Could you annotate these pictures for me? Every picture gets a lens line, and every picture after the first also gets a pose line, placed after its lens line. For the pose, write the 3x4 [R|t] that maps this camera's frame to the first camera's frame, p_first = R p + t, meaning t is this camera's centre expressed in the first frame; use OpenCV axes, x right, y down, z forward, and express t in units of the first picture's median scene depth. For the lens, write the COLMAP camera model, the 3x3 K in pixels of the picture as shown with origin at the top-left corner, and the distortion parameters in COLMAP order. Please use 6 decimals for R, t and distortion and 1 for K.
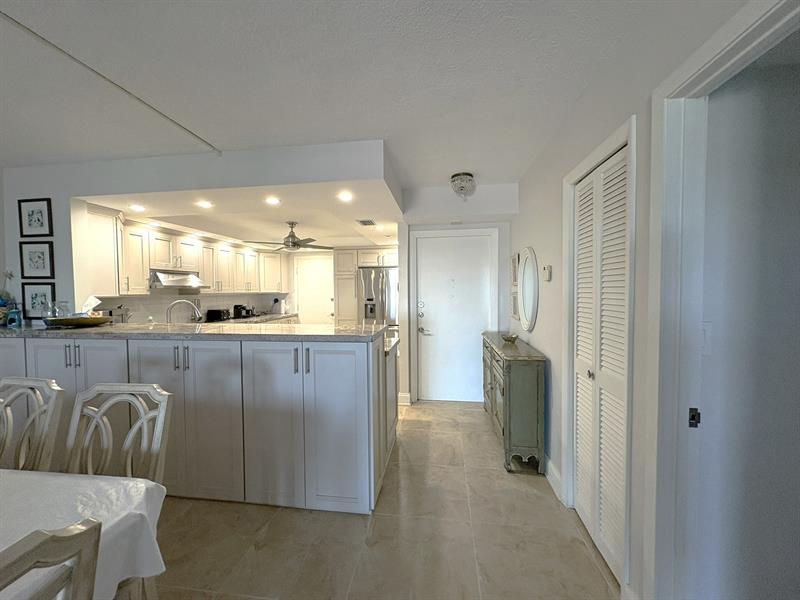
lens RADIAL K [[318.5, 0, 402.7], [0, 318.5, 300.1], [0, 0, 1]] dist [-0.001359, -0.000009]
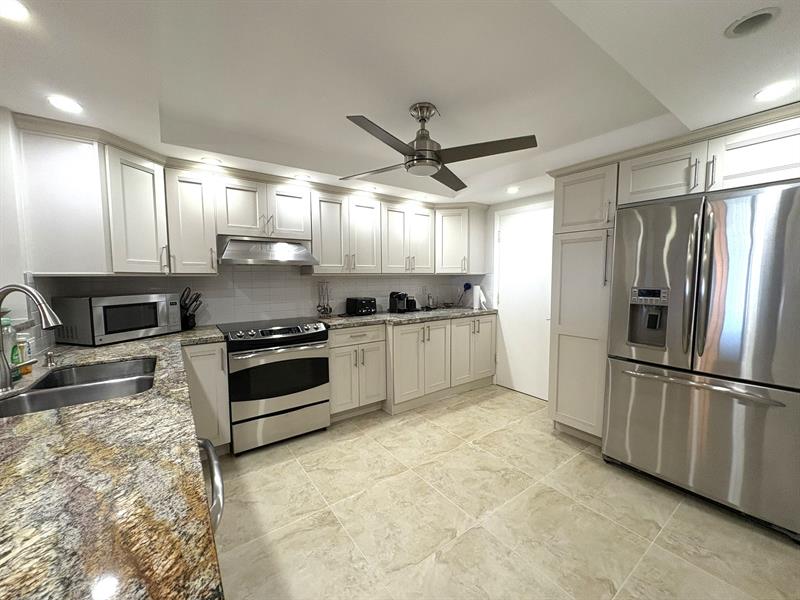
lens RADIAL K [[318.5, 0, 400.5], [0, 318.5, 299.6], [0, 0, 1]] dist [-0.001359, -0.000009]
pose [[0.682154, 0.060101, -0.728734, -0.033038], [-0.024051, 0.997921, 0.059788, -0.008459], [0.730813, -0.023258, 0.682181, 0.565655]]
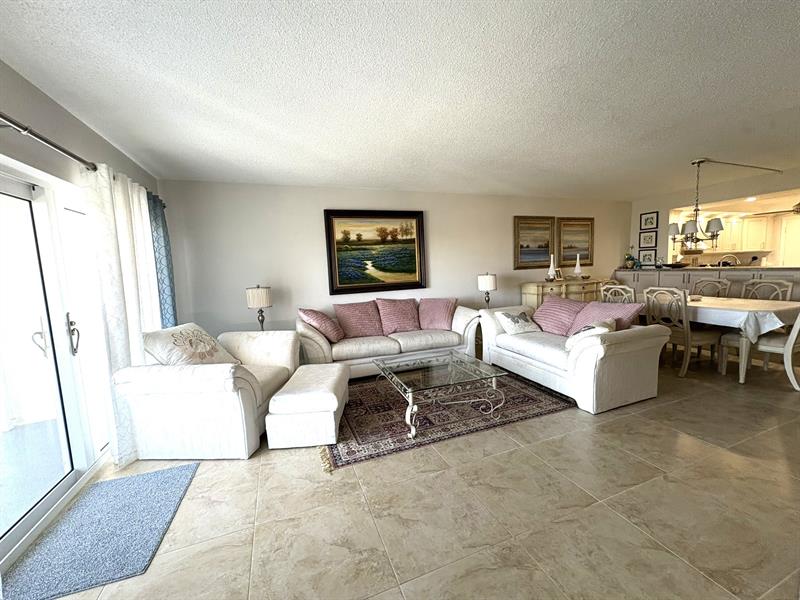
lens RADIAL K [[318.5, 0, 398.5], [0, 318.5, 299.3], [0, 0, 1]] dist [-0.001359, -0.000009]
pose [[0.467937, 0.076679, -0.880429, 0.029194], [0.010955, 0.995649, 0.092536, 0.034545], [0.883694, -0.052946, 0.465061, -0.822631]]
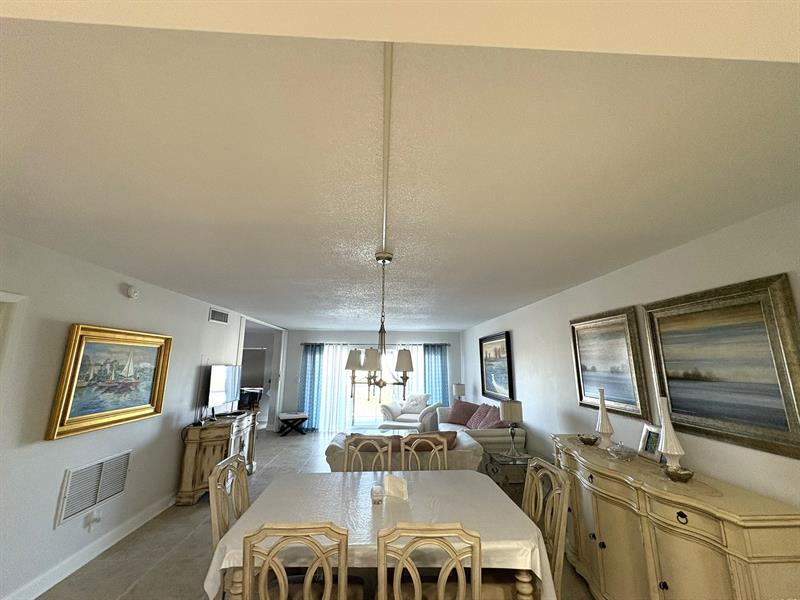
lens RADIAL K [[318.5, 0, 399.5], [0, 318.5, 296.9], [0, 0, 1]] dist [-0.001359, -0.000009]
pose [[-0.984196, -0.032380, -0.174099, -0.242918], [-0.002856, 0.985915, -0.167222, -0.065220], [0.177061, -0.164082, -0.970426, 0.527030]]
